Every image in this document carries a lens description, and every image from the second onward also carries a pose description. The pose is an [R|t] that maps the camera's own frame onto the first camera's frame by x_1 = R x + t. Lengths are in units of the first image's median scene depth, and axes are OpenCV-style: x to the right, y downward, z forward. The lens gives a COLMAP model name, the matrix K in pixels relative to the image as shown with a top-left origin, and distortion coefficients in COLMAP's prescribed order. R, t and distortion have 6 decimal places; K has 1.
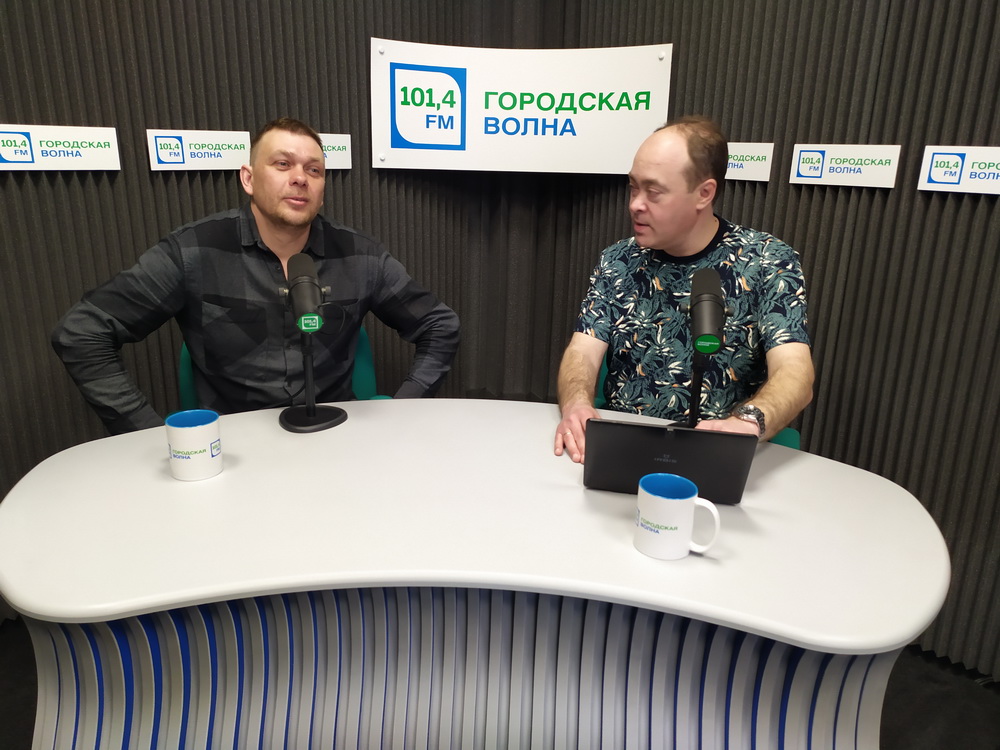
lens RADIAL K [[748.3, 0, 504.5], [0, 748.3, 374.9], [0, 0, 1]] dist [0.055554, -0.047609]
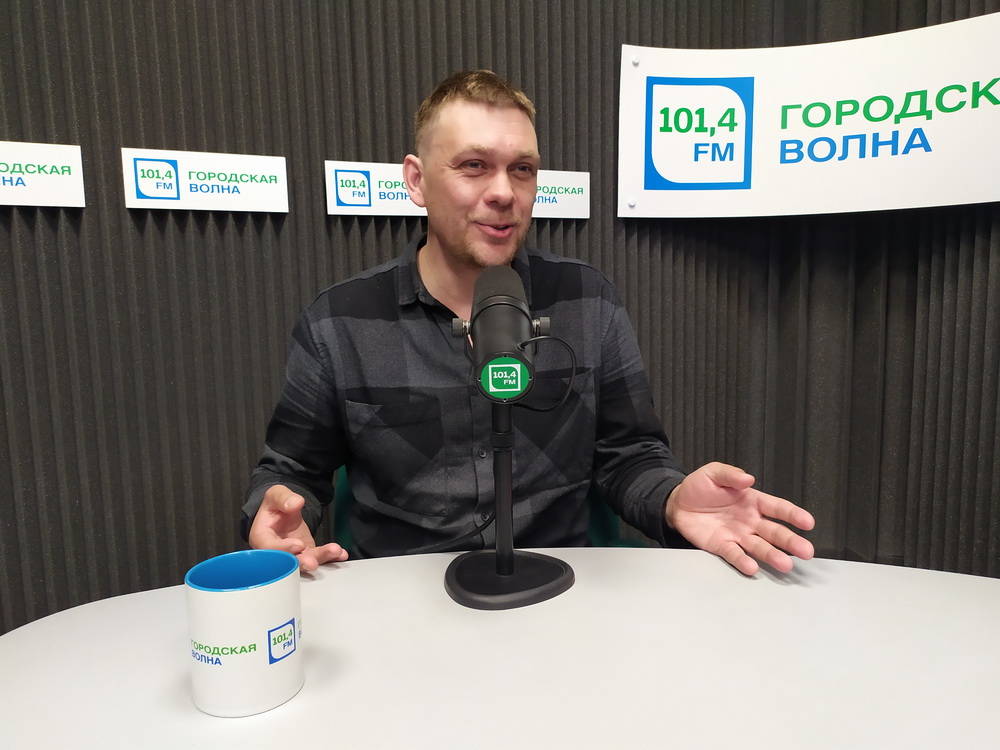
lens RADIAL K [[748.3, 0, 503.0], [0, 748.3, 371.8], [0, 0, 1]] dist [0.055554, -0.047609]
pose [[0.954698, -0.009907, -0.297413, -0.069941], [-0.047321, 0.981674, -0.184601, 0.009804], [0.293791, 0.190312, 0.936733, 0.328597]]
